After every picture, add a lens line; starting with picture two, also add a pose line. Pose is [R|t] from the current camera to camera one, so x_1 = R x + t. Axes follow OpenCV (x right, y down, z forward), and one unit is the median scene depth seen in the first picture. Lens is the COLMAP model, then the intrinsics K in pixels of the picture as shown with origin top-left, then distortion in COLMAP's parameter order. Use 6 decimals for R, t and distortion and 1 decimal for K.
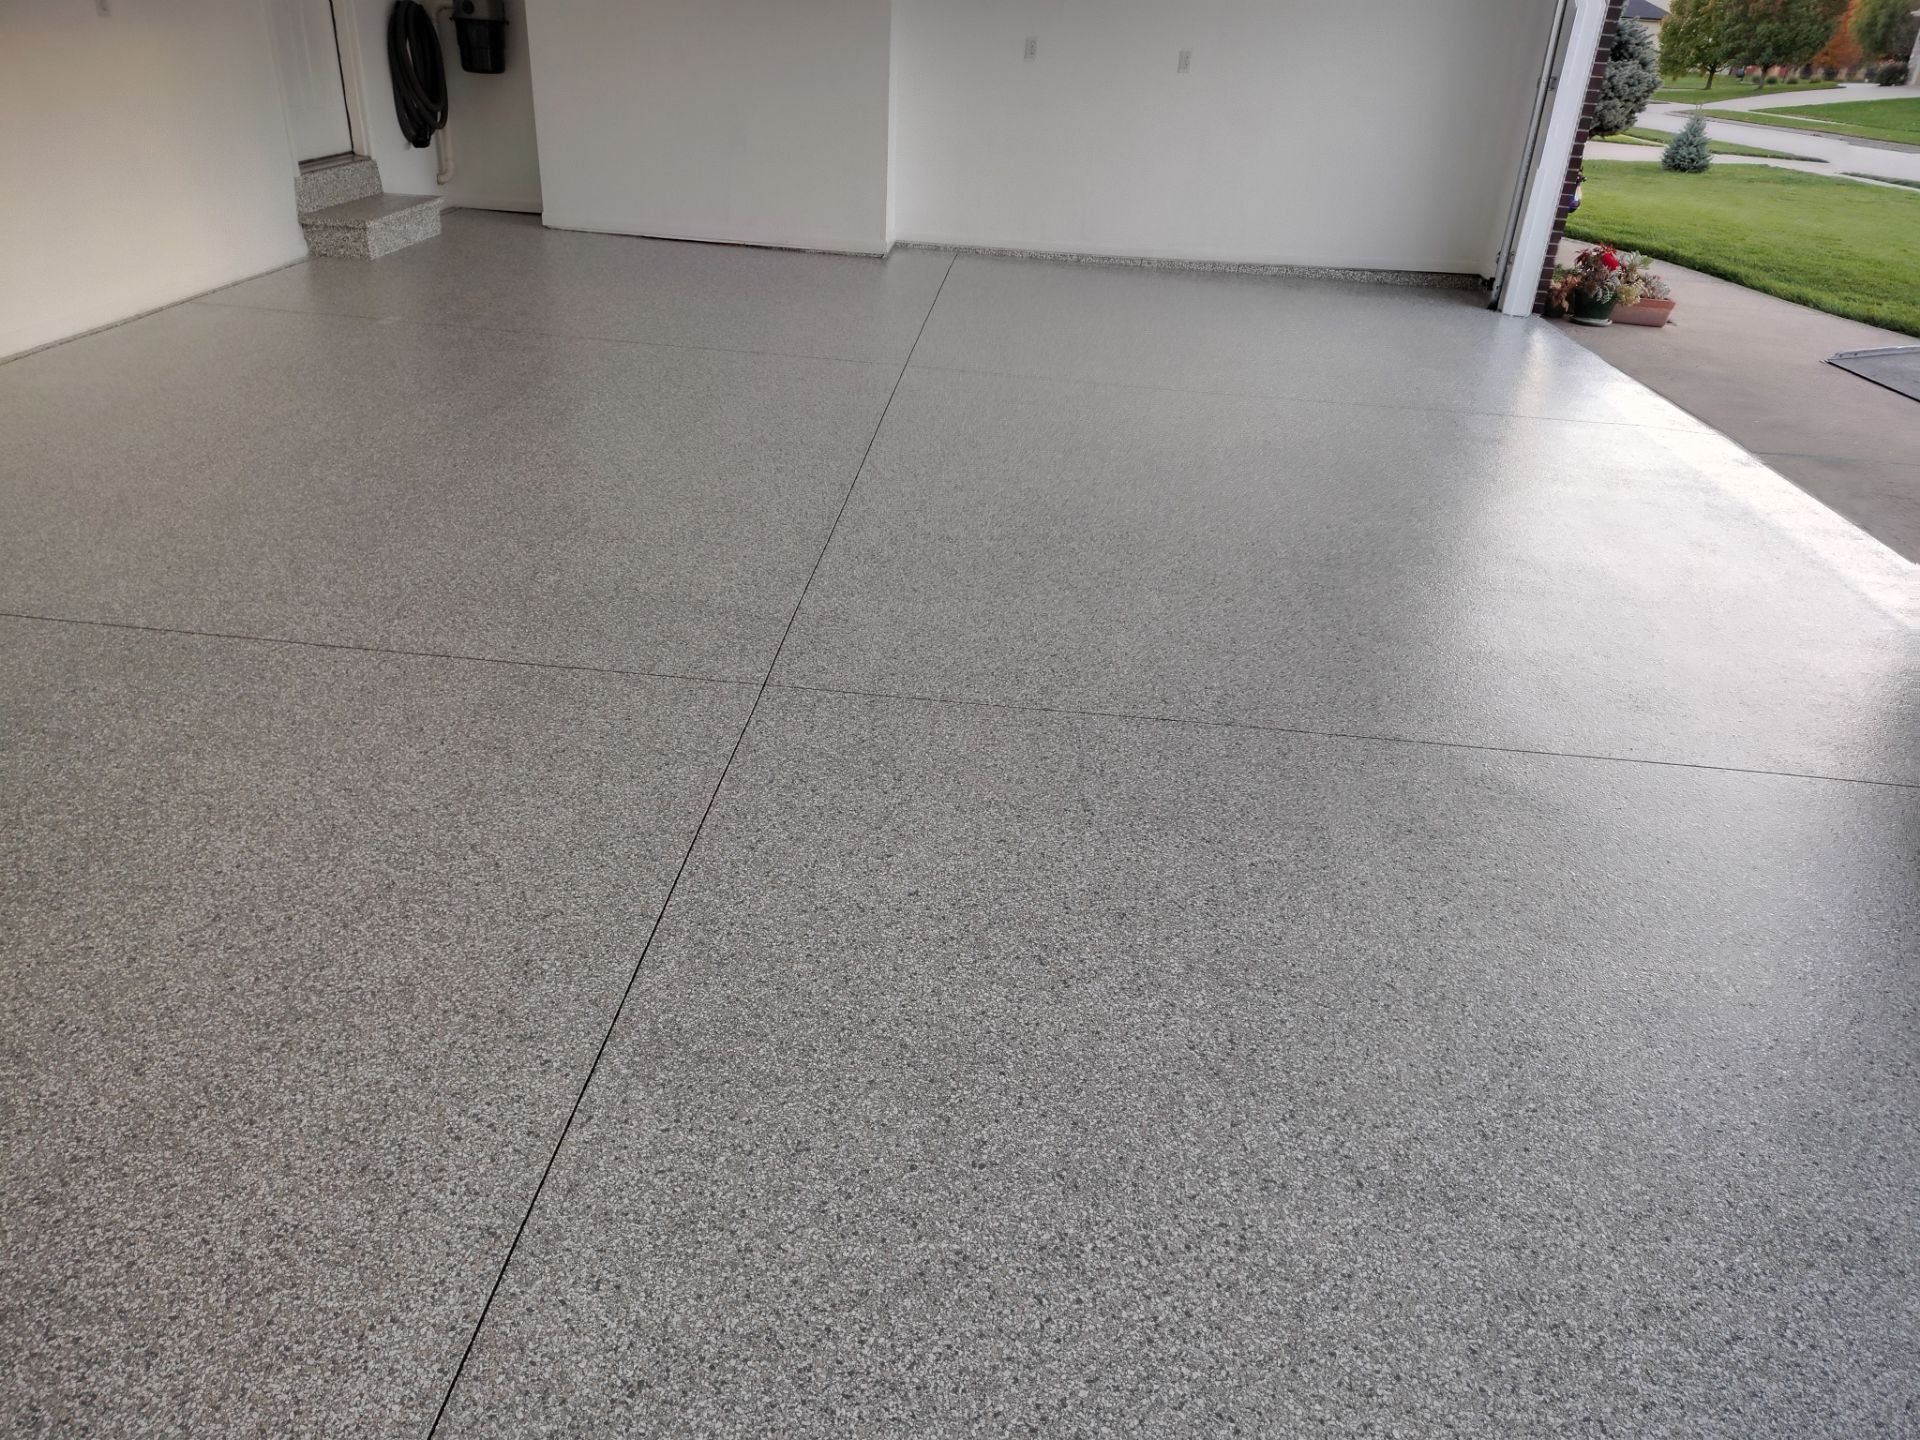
lens RADIAL K [[1323.1, 0, 964.9], [0, 1323.1, 727.8], [0, 0, 1]] dist [0.051596, -0.059733]
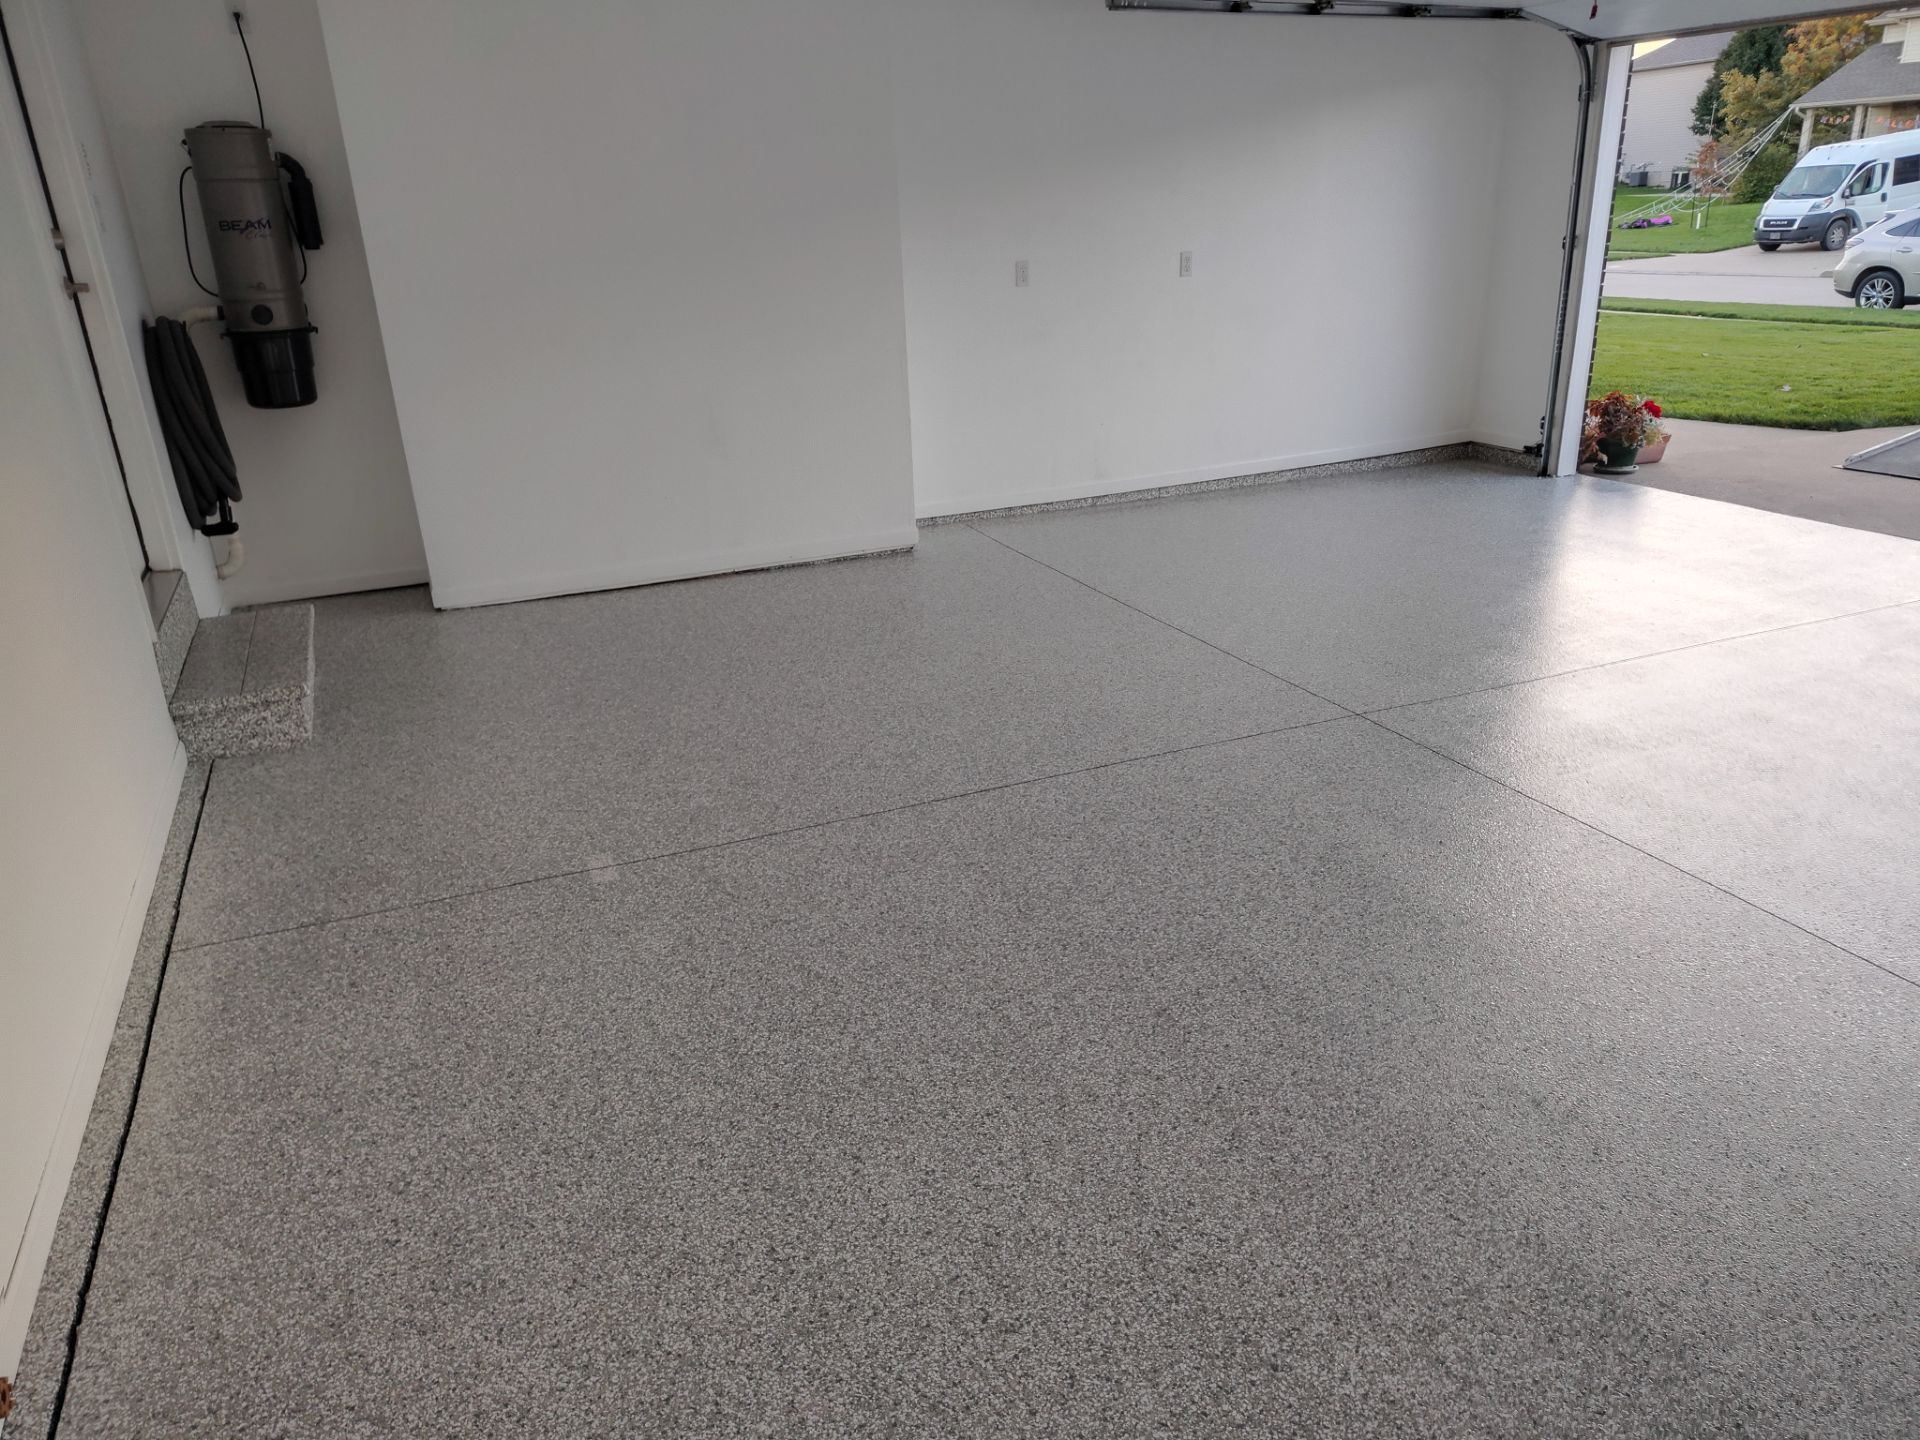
lens RADIAL K [[1323.1, 0, 962.1], [0, 1323.1, 730.5], [0, 0, 1]] dist [0.051596, -0.059733]
pose [[0.884906, -0.251718, 0.391891, -0.418854], [0.295488, 0.953785, -0.054593, -0.239064], [-0.360038, 0.164109, 0.918390, 0.359847]]
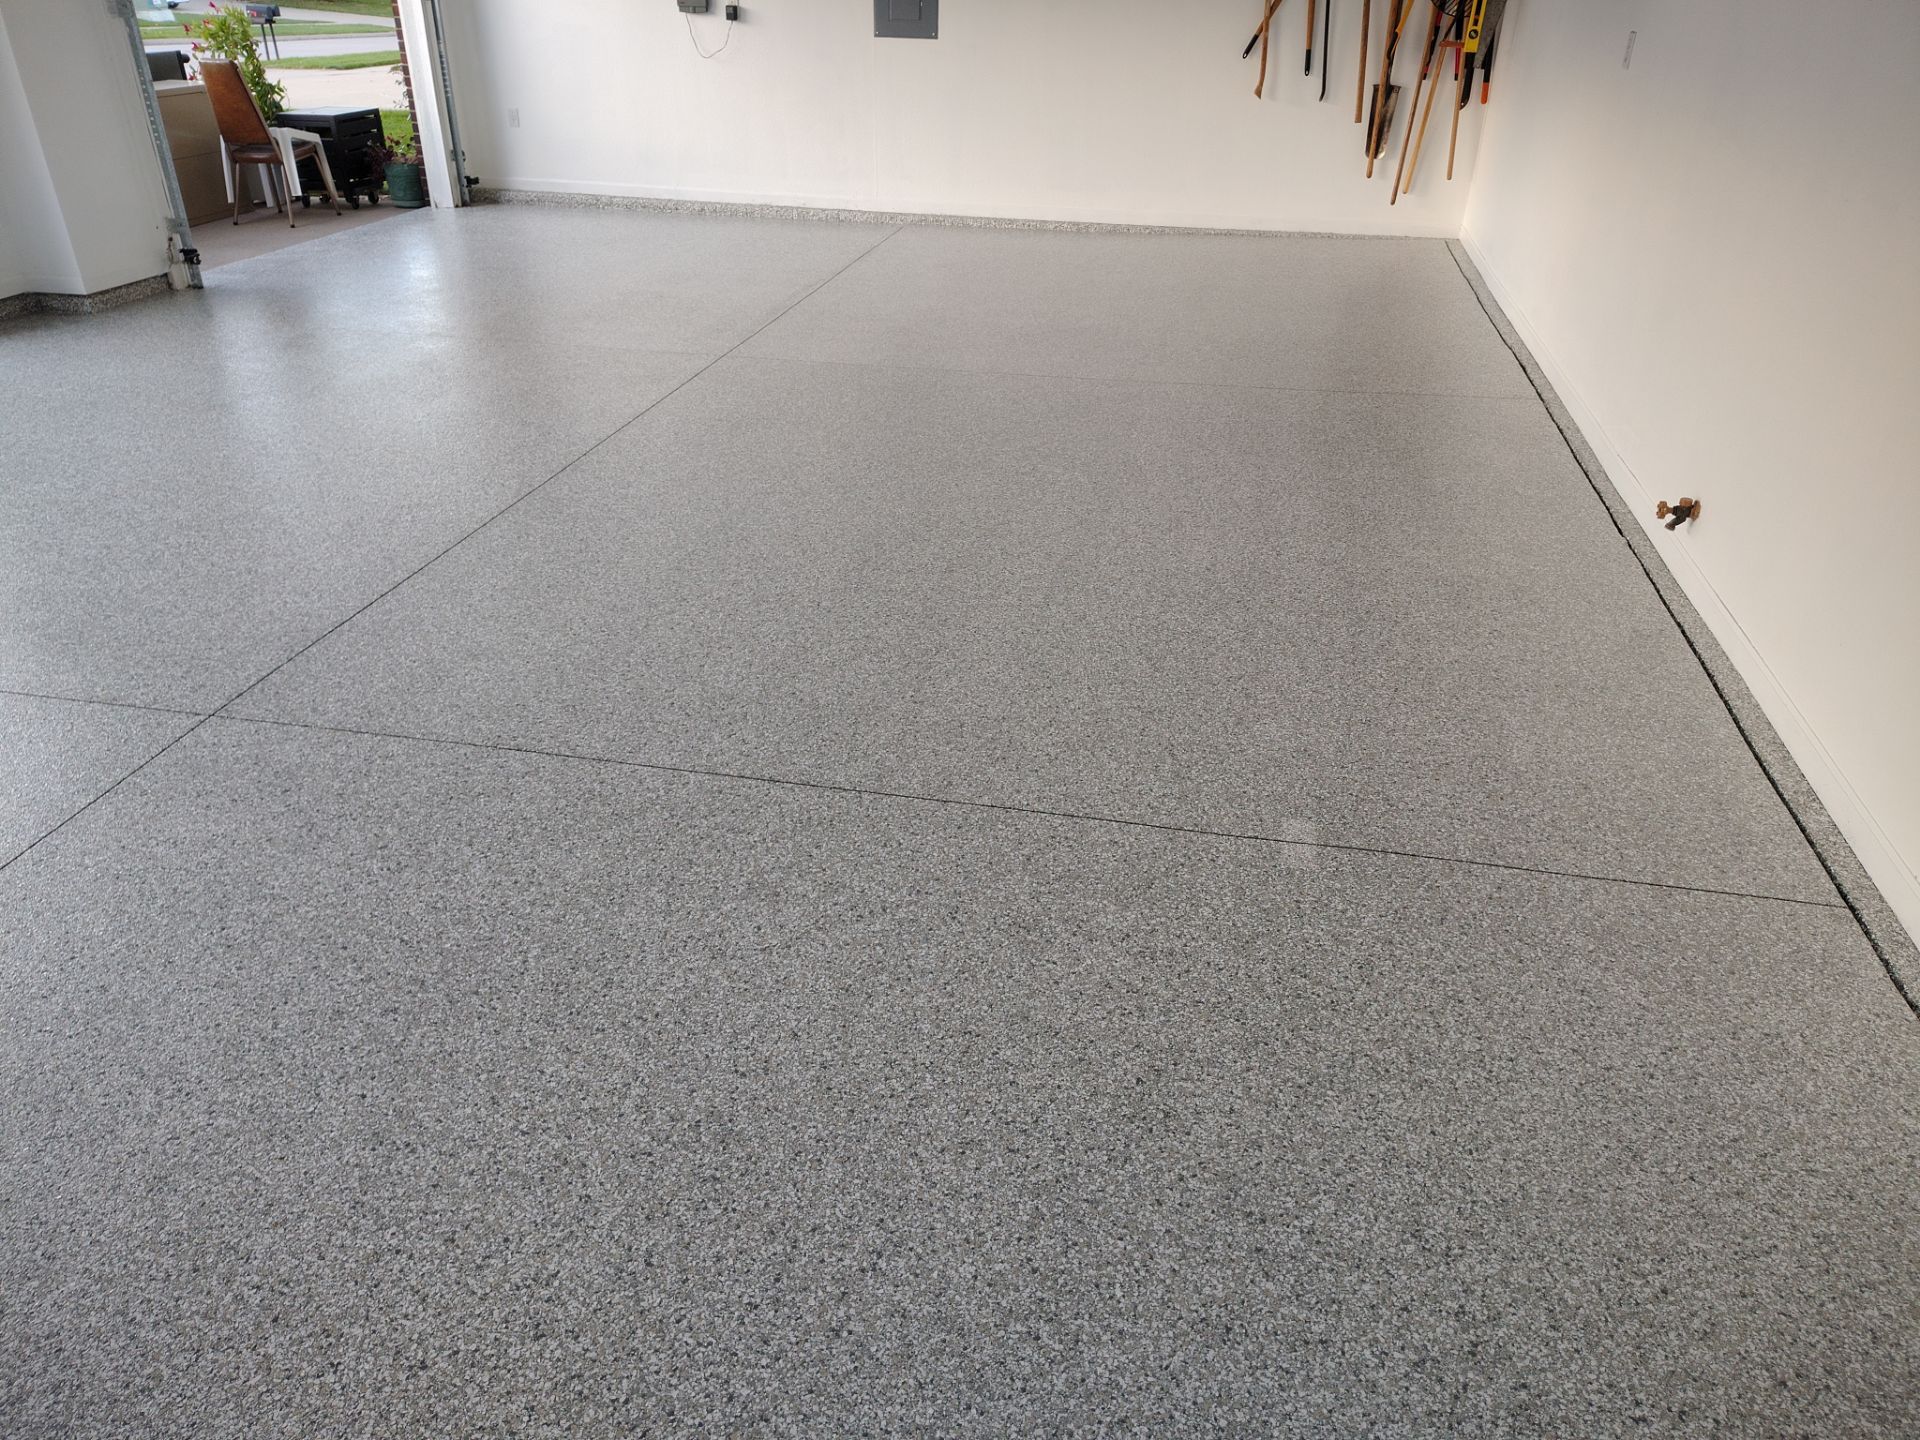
lens RADIAL K [[1323.1, 0, 964.4], [0, 1323.1, 713.1], [0, 0, 1]] dist [0.051596, -0.059733]
pose [[-0.989069, -0.125325, 0.077693, -0.295765], [0.000228, 0.525594, 0.850736, -0.573470], [-0.147453, 0.841454, -0.519820, 1.005936]]
